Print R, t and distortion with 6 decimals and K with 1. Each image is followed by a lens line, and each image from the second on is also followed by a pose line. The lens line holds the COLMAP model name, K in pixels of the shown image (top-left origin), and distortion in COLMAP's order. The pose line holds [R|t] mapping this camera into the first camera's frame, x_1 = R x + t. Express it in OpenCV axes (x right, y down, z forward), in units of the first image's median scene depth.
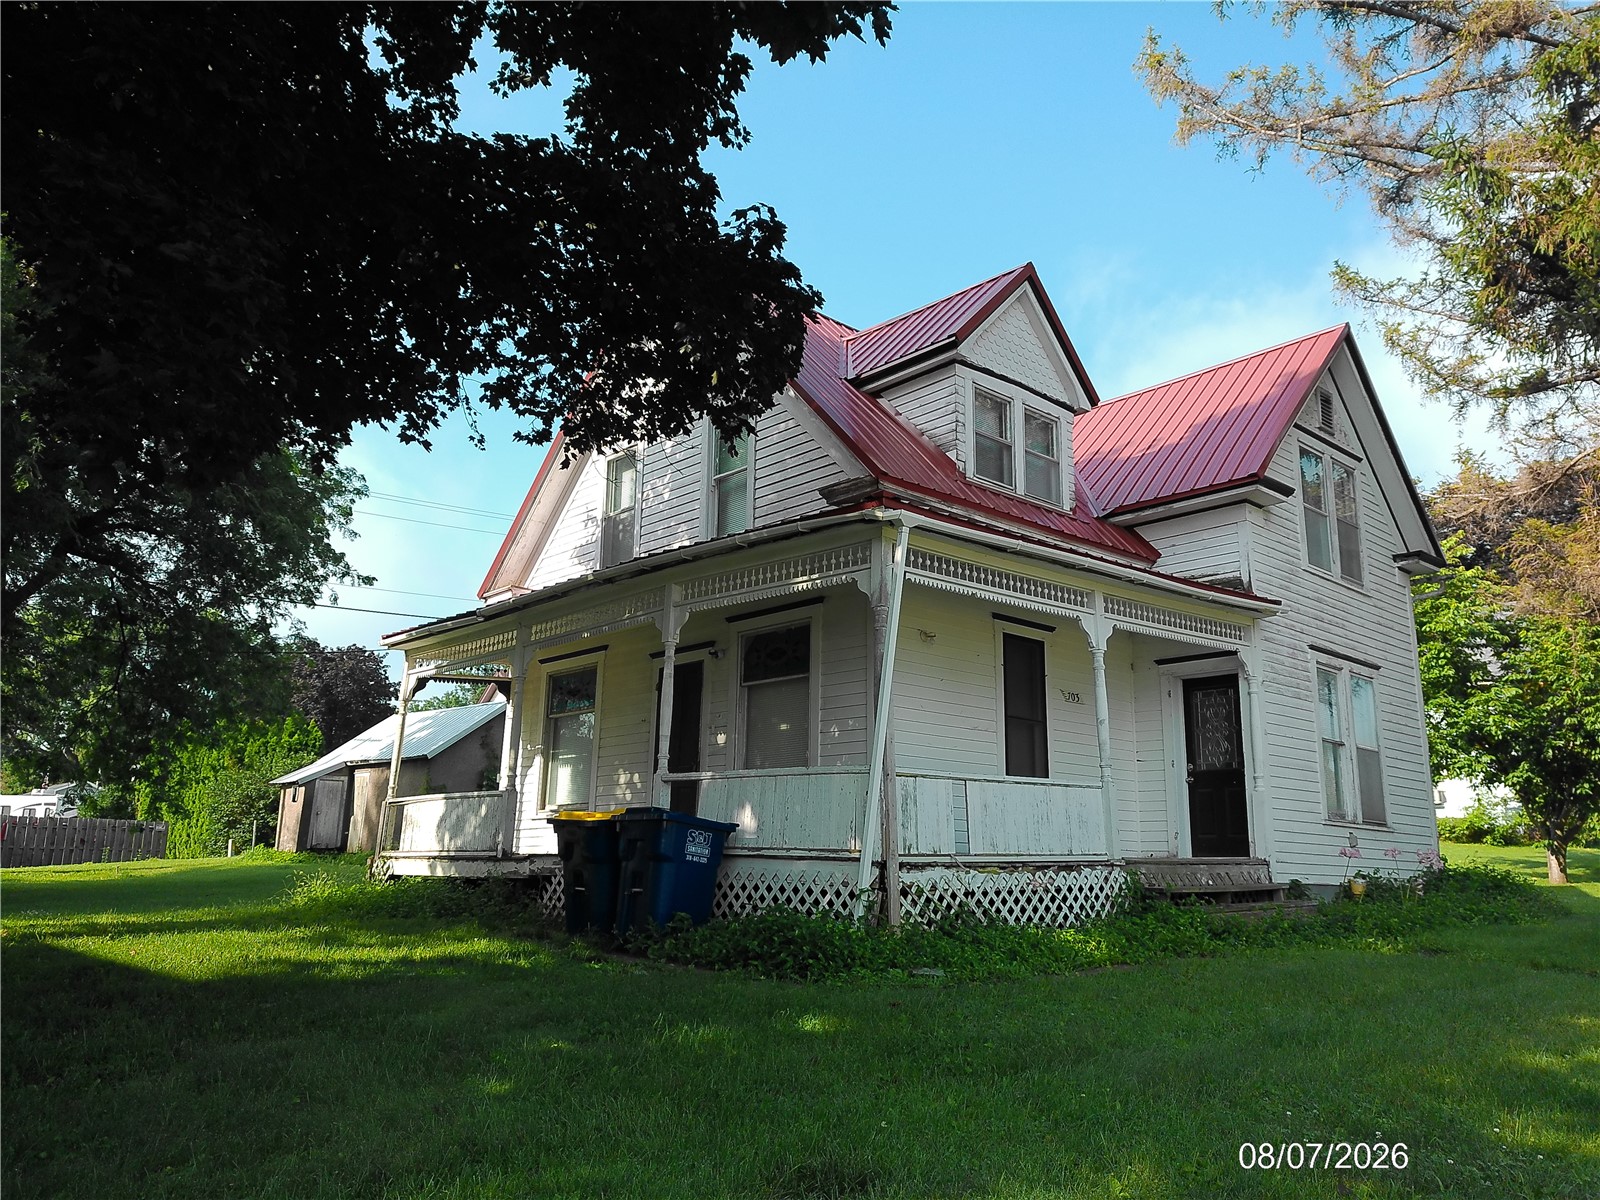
lens RADIAL K [[1194.9, 0, 800.0], [0, 1194.9, 600.0], [0, 0, 1]] dist [0.054021, 0.002162]
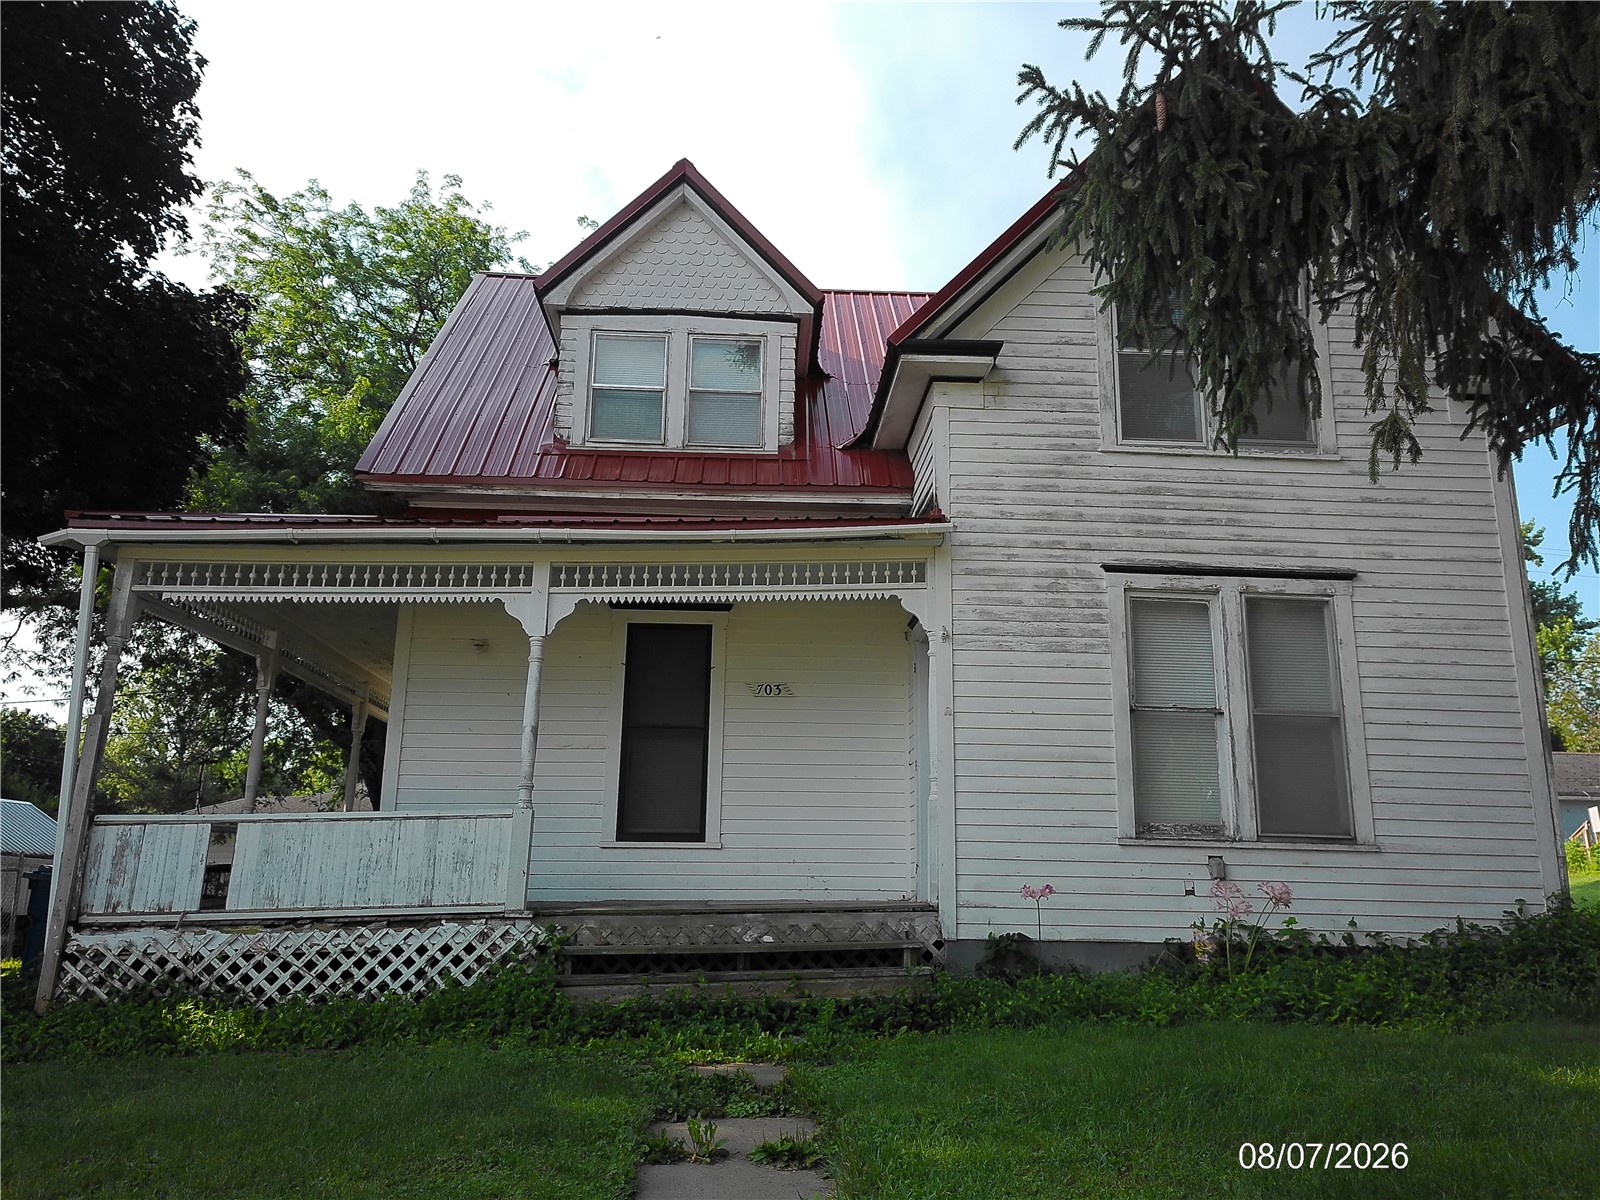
lens RADIAL K [[1194.9, 0, 800.0], [0, 1194.9, 600.0], [0, 0, 1]] dist [0.054021, 0.002162]
pose [[0.777579, -0.156112, -0.609098, 0.939755], [0.142769, 0.987223, -0.070765, 0.106676], [0.612363, -0.031934, 0.789932, 0.538794]]
